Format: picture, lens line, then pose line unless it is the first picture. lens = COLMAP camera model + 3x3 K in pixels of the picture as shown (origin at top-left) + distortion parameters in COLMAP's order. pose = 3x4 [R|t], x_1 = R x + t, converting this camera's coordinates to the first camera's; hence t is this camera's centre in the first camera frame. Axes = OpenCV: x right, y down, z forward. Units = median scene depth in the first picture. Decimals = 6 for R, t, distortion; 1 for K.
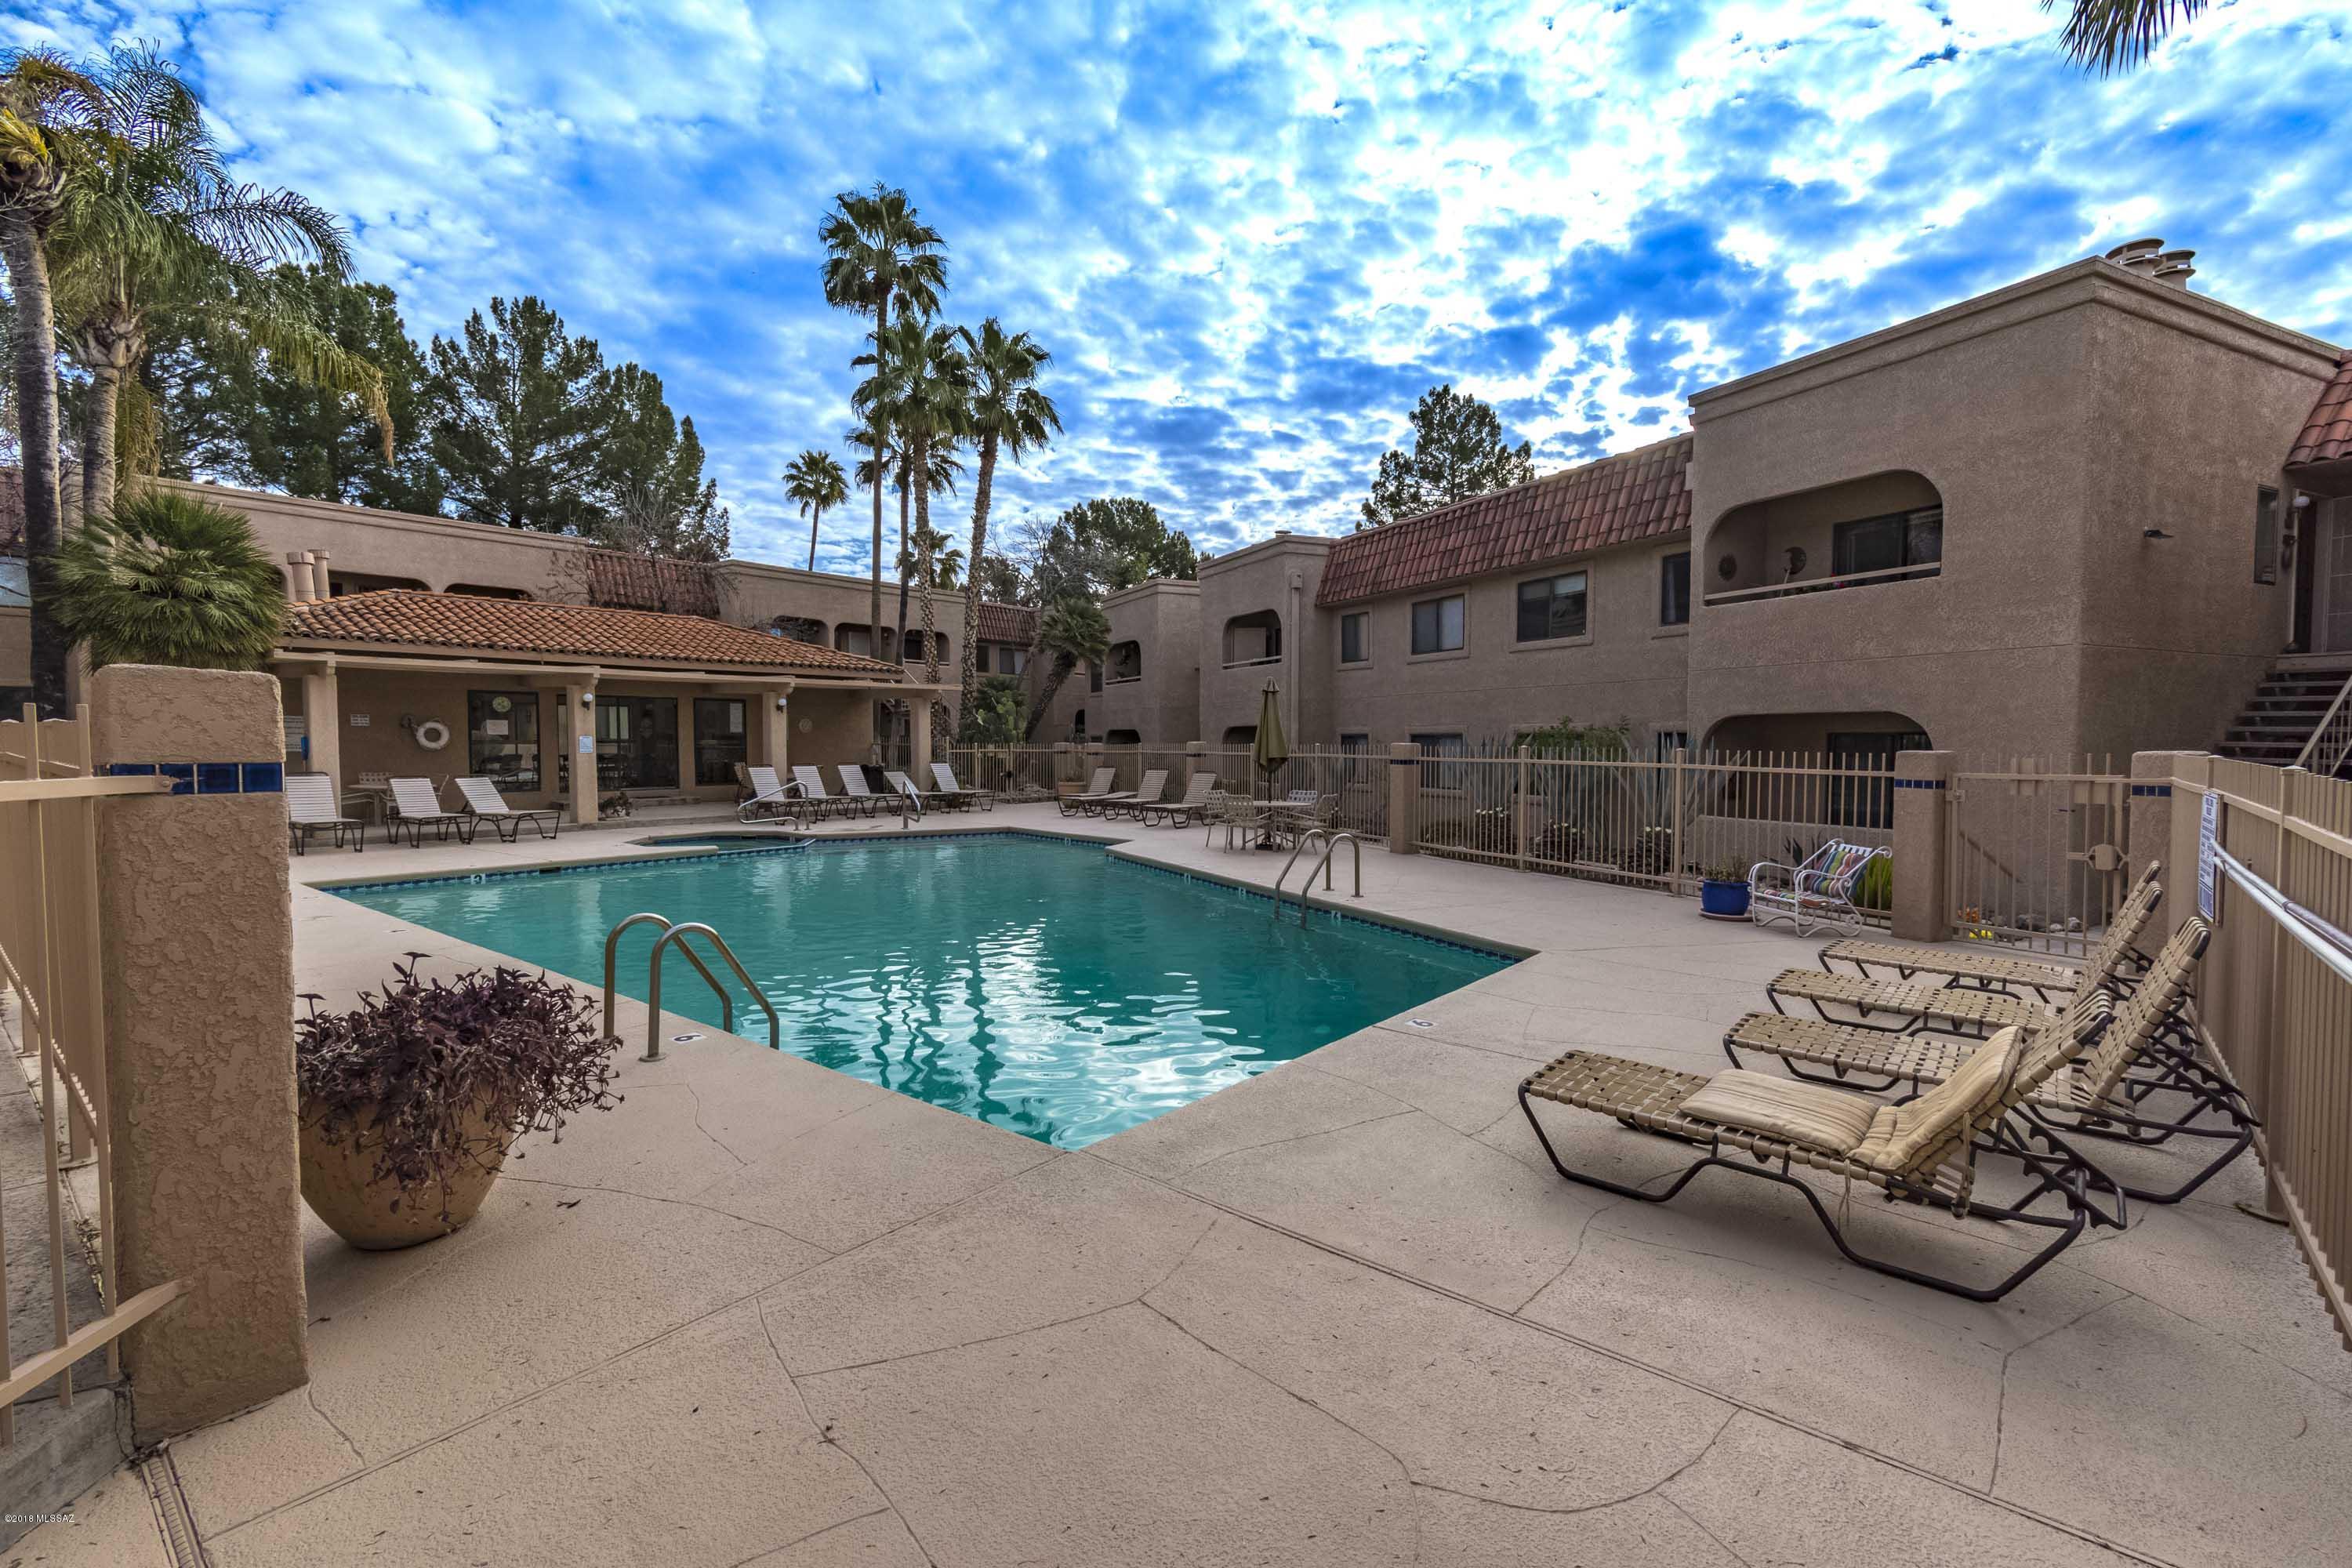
lens RADIAL K [[1057.2, 0, 1168.6], [0, 1057.2, 756.0], [0, 0, 1]] dist [0.023603, -0.005716]
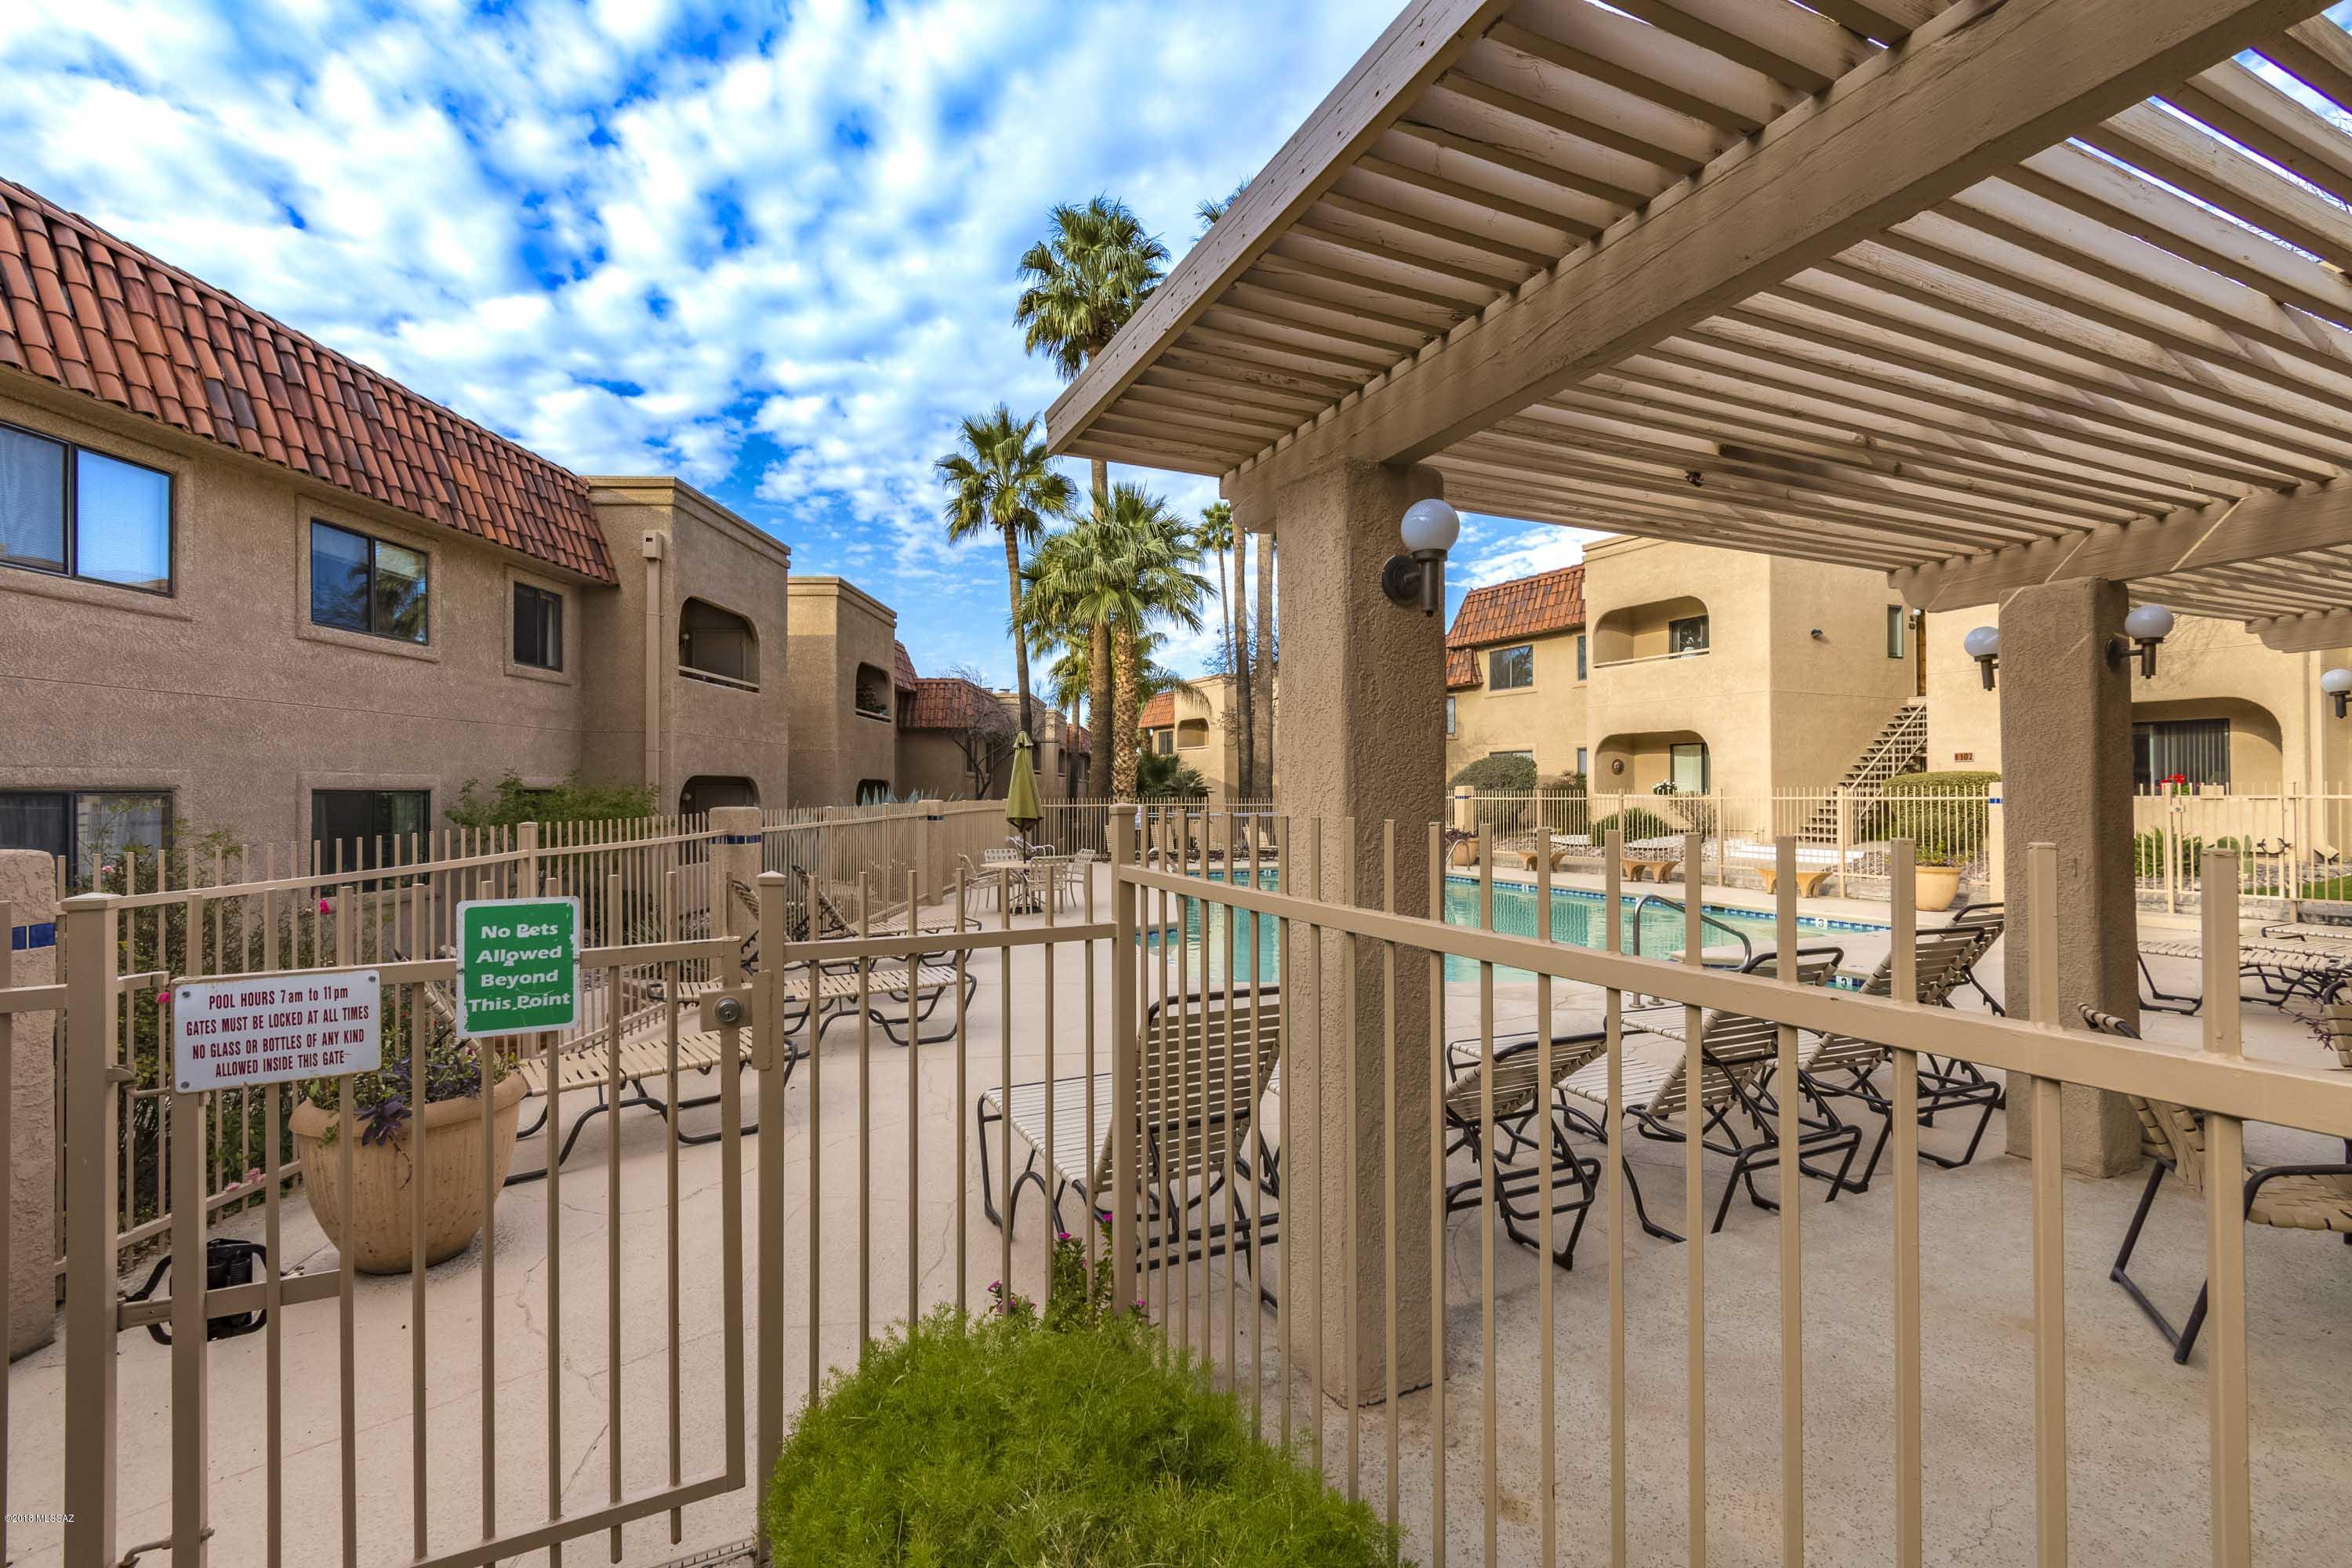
lens RADIAL K [[1055.4, 0, 1167.3], [0, 1055.4, 754.2], [0, 0, 1]] dist [0.030360, -0.009756]
pose [[-0.906150, 0.017474, 0.422596, -0.323167], [0.008433, 0.999694, -0.023253, -0.023619], [-0.422873, -0.017507, -0.906020, 1.381336]]
